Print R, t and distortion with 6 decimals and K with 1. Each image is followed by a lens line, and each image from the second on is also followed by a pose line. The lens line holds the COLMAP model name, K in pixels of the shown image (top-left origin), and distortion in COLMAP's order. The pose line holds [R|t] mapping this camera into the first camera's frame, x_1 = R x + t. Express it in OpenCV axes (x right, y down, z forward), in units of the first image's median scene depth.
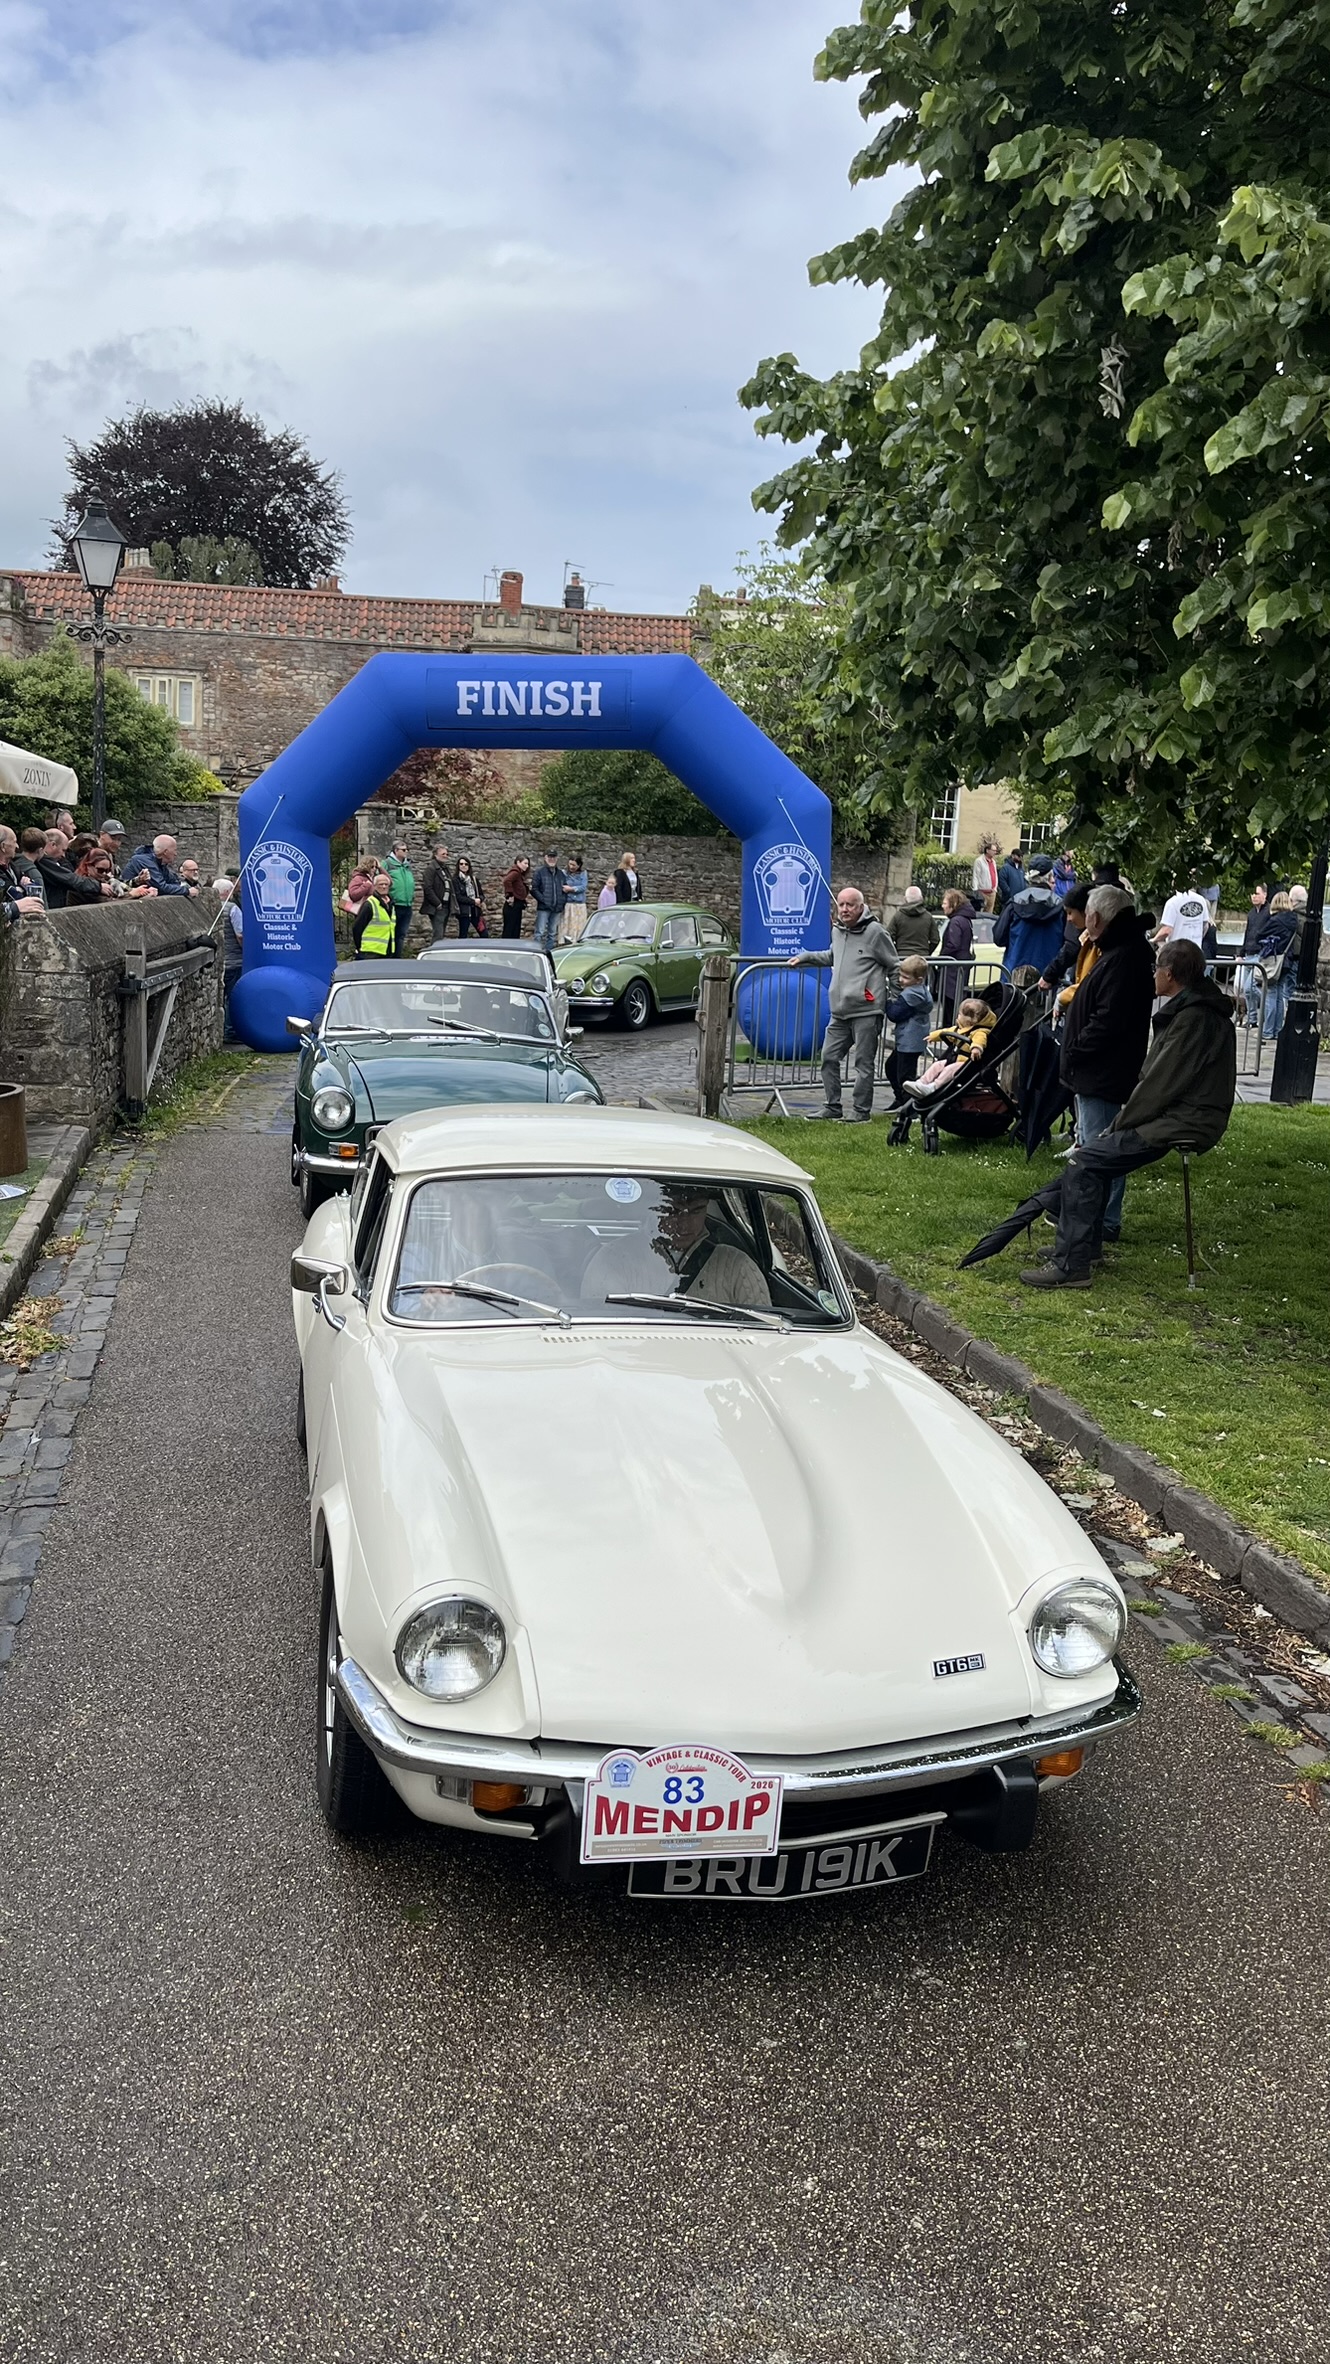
lens RADIAL K [[1756.0, 0, 665.4], [0, 1756.0, 1251.1], [0, 0, 1]] dist [0.029686, 0.000877]
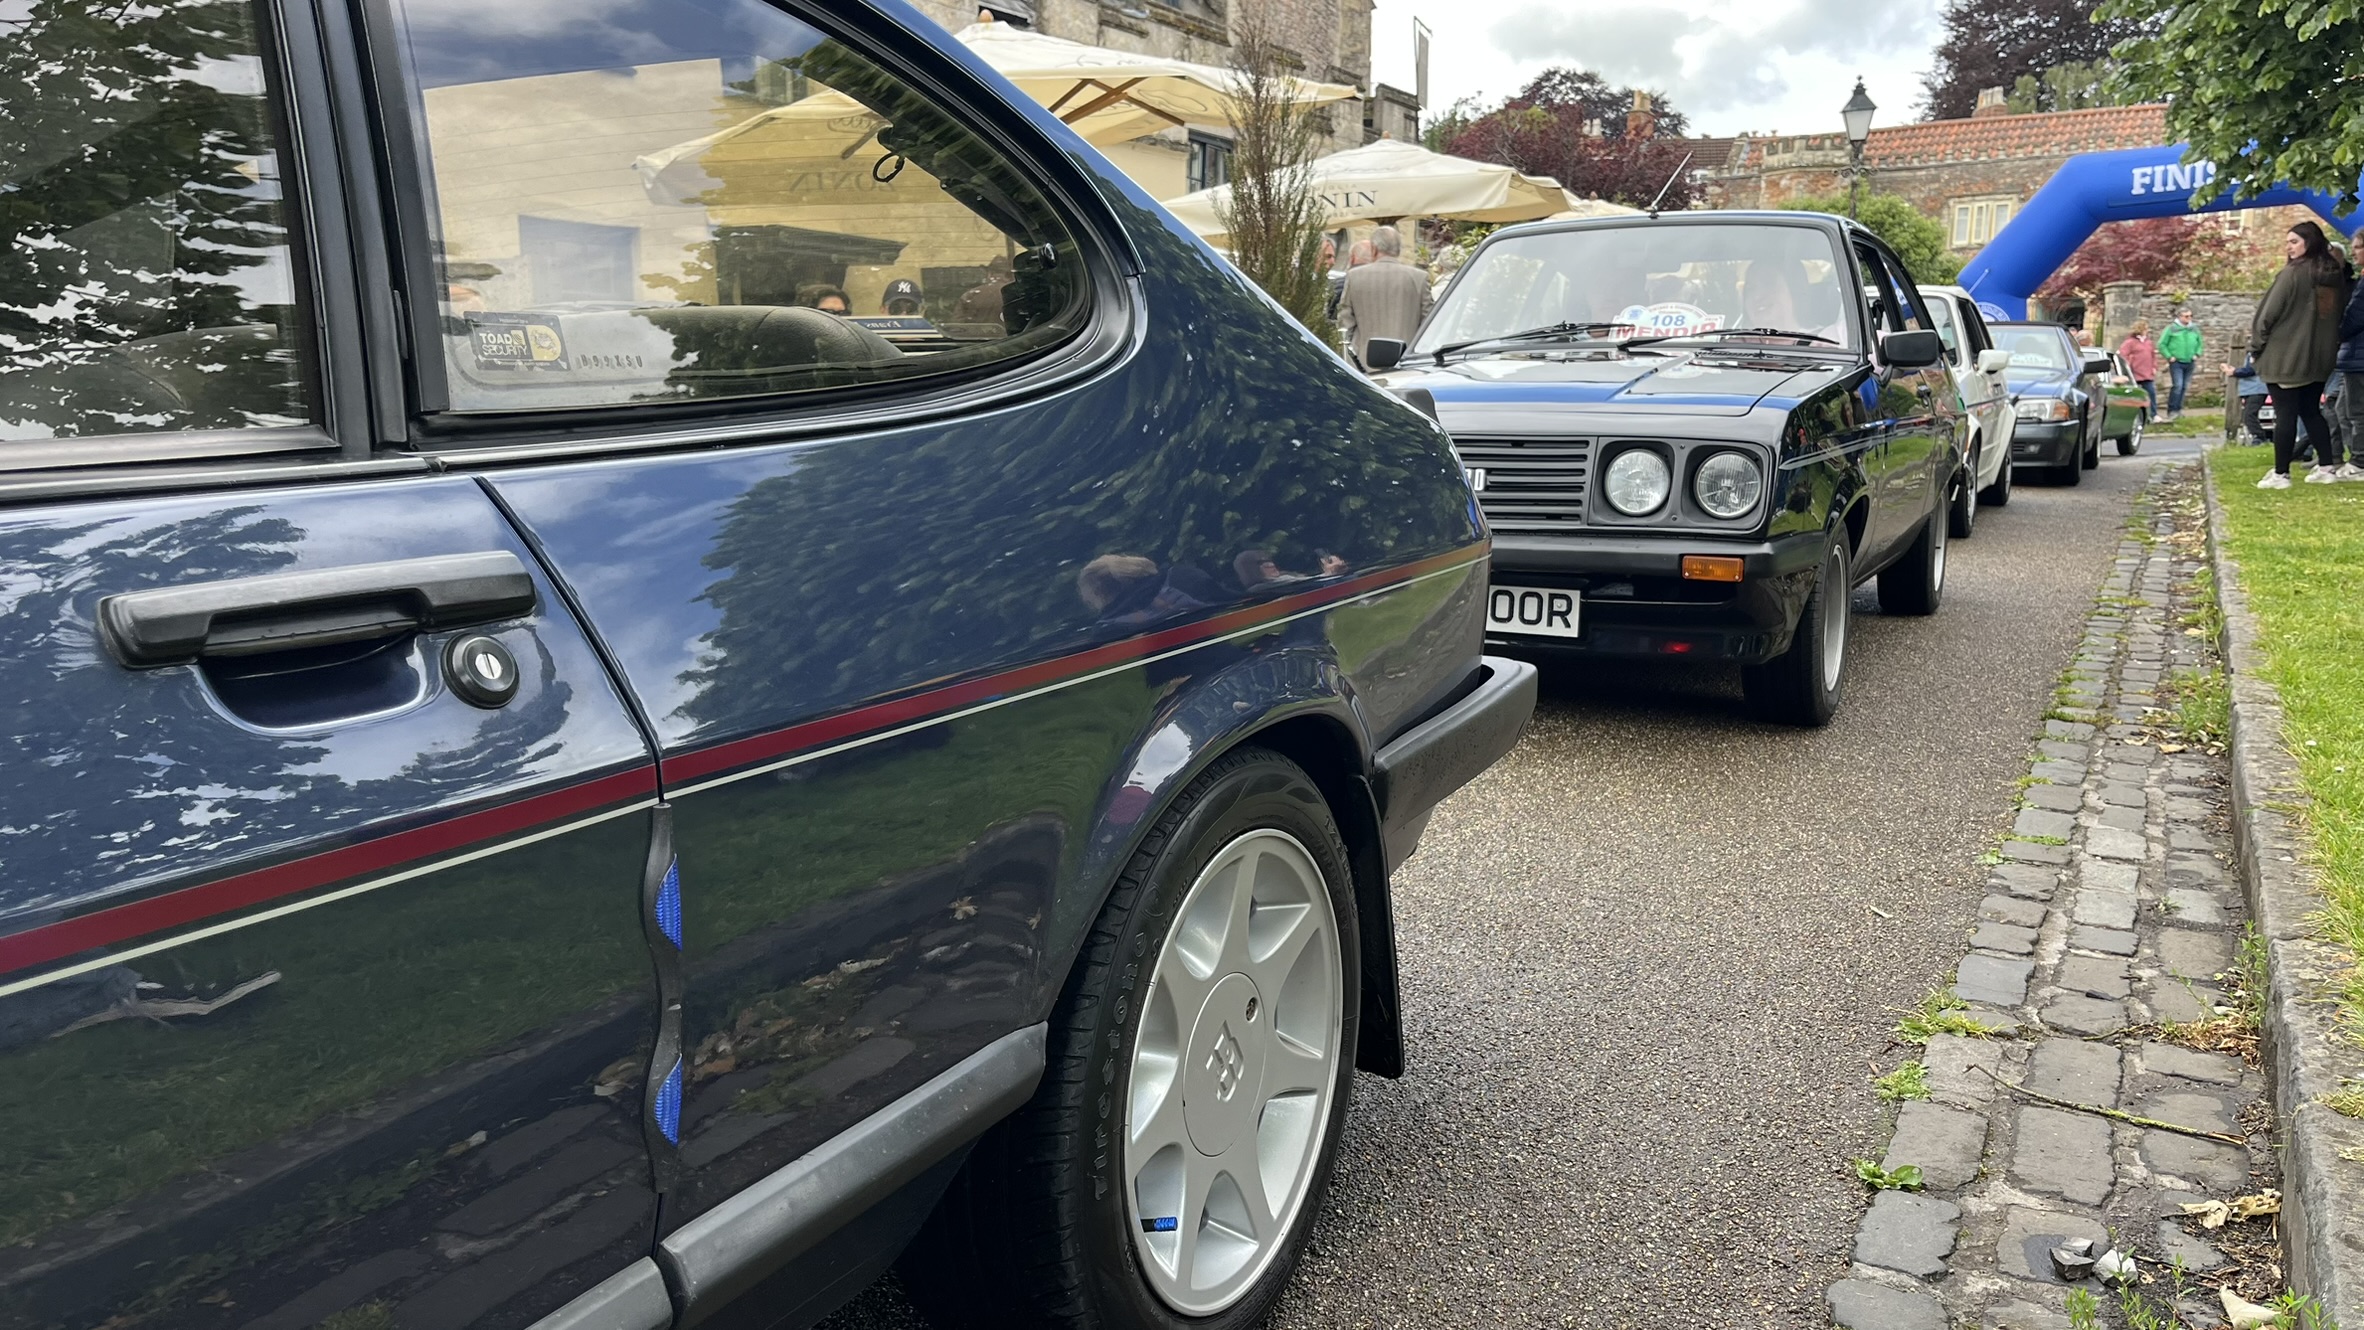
lens RADIAL K [[1728.8, 0, 1218.1], [0, 1728.8, 659.3], [0, 0, 1]] dist [0.065359, -0.108838]
pose [[0.765487, 0.047185, -0.641718, 0.147932], [-0.092745, 0.994984, -0.037473, 0.105704], [0.636732, 0.088201, 0.766024, -0.276928]]
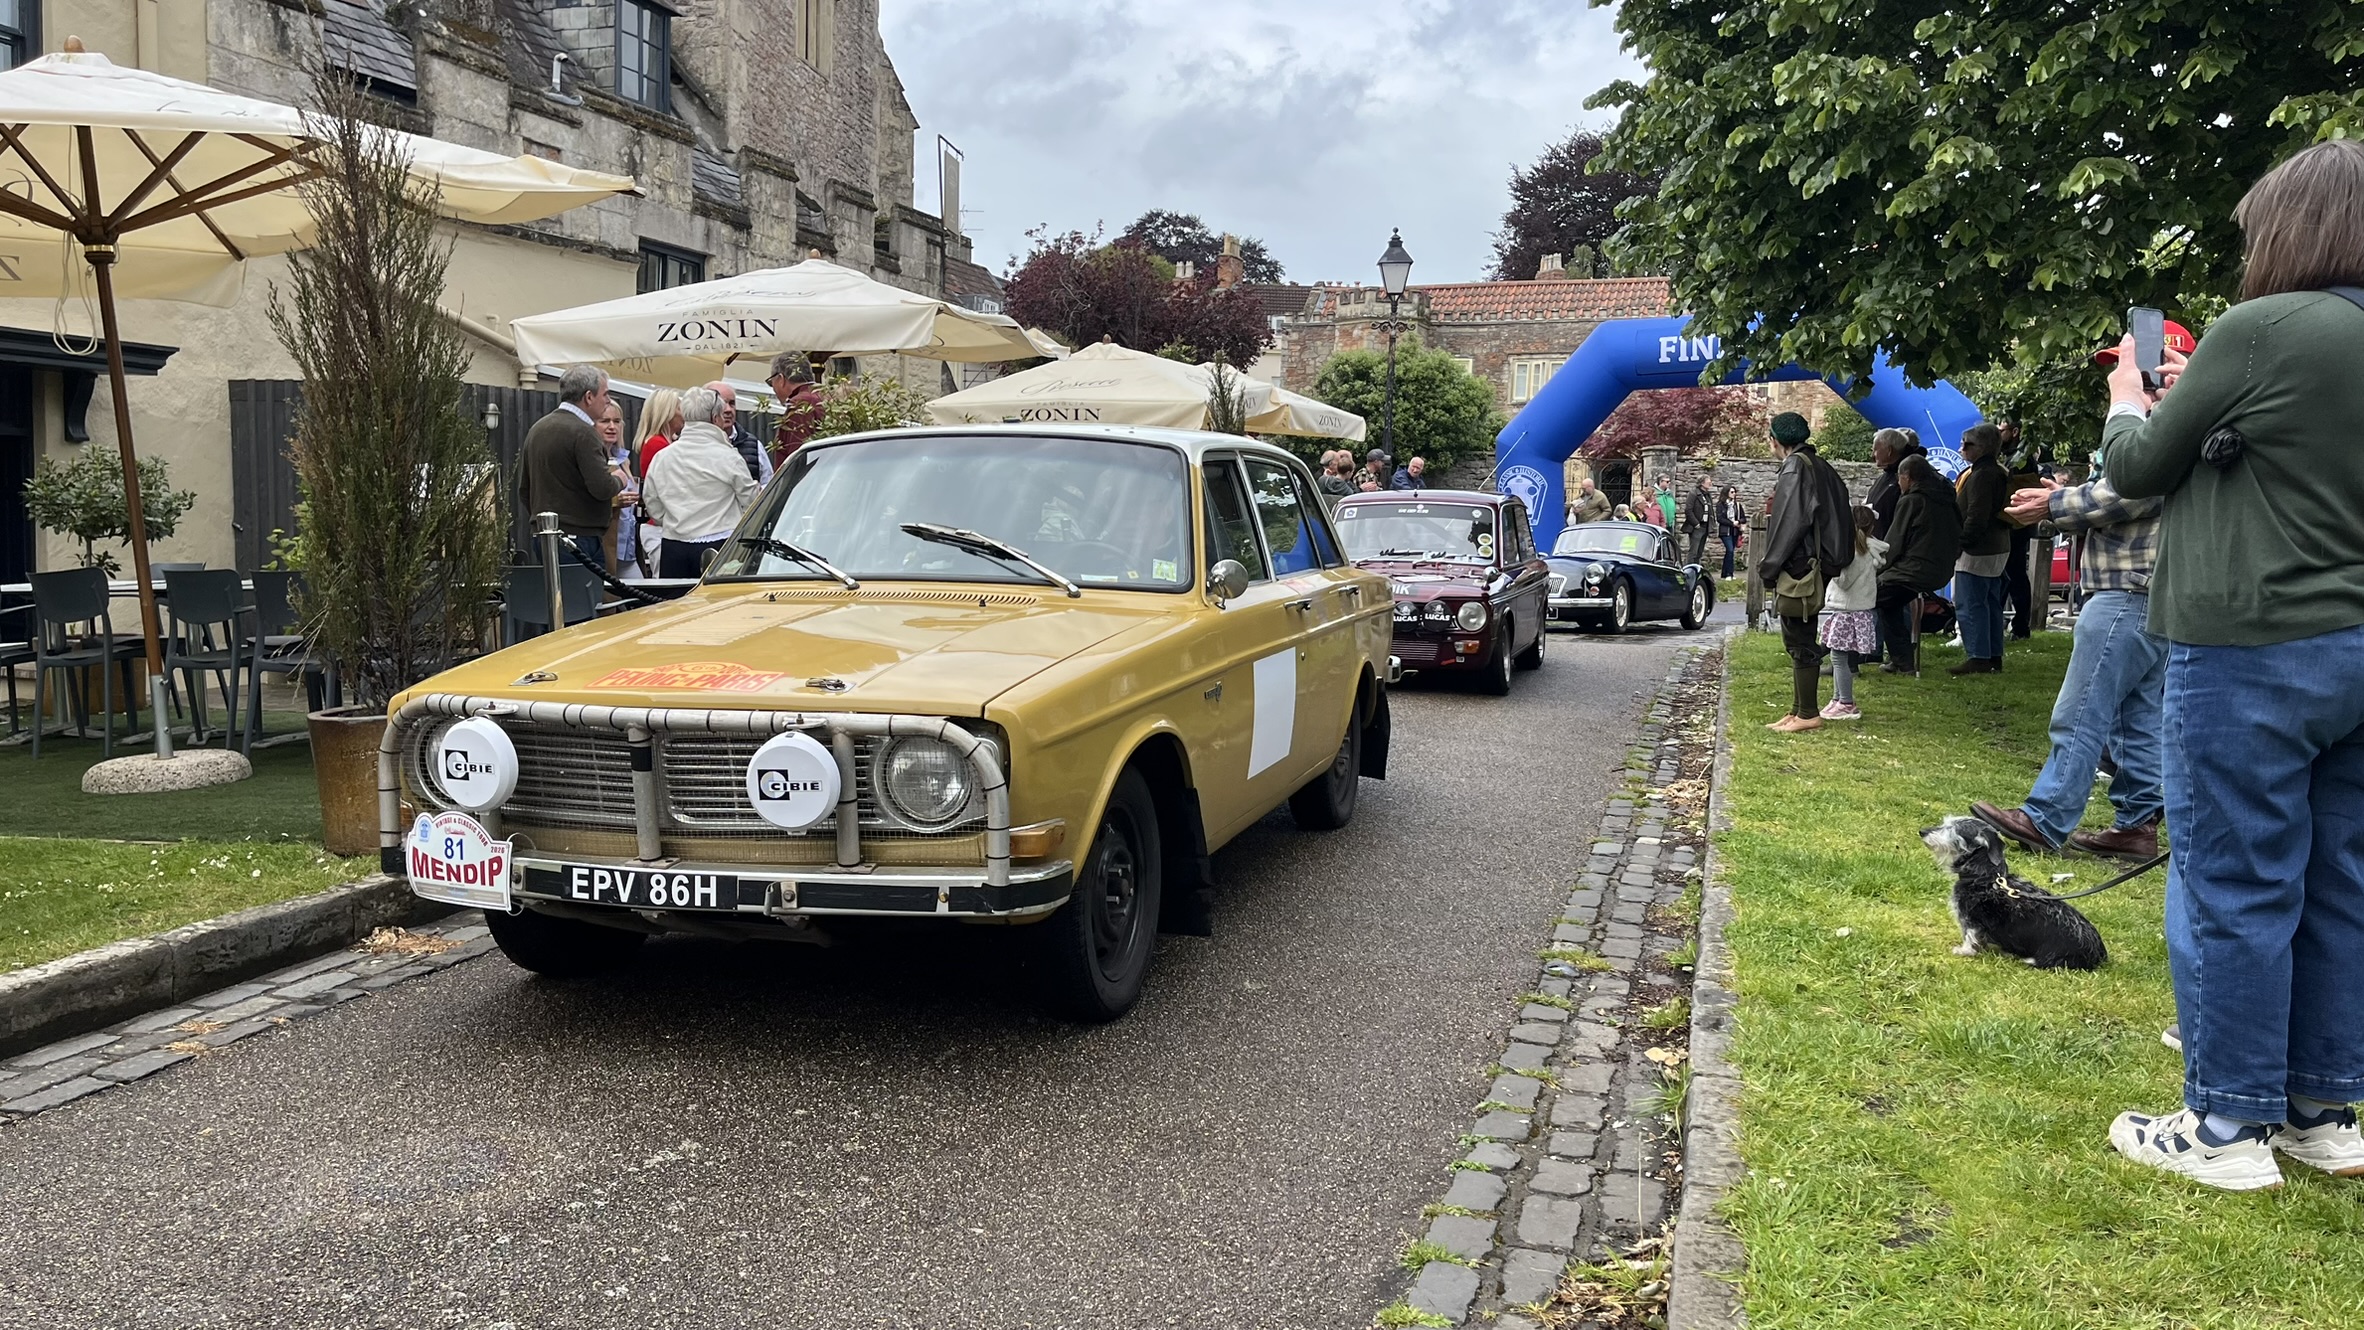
lens RADIAL K [[1756.0, 0, 1182.7], [0, 1756.0, 655.9], [0, 0, 1]] dist [0.029686, 0.000877]
pose [[0.879132, 0.009228, -0.476489, 0.134900], [-0.080216, 0.988413, -0.128858, 0.071469], [0.469779, 0.151505, 0.869686, -0.177936]]
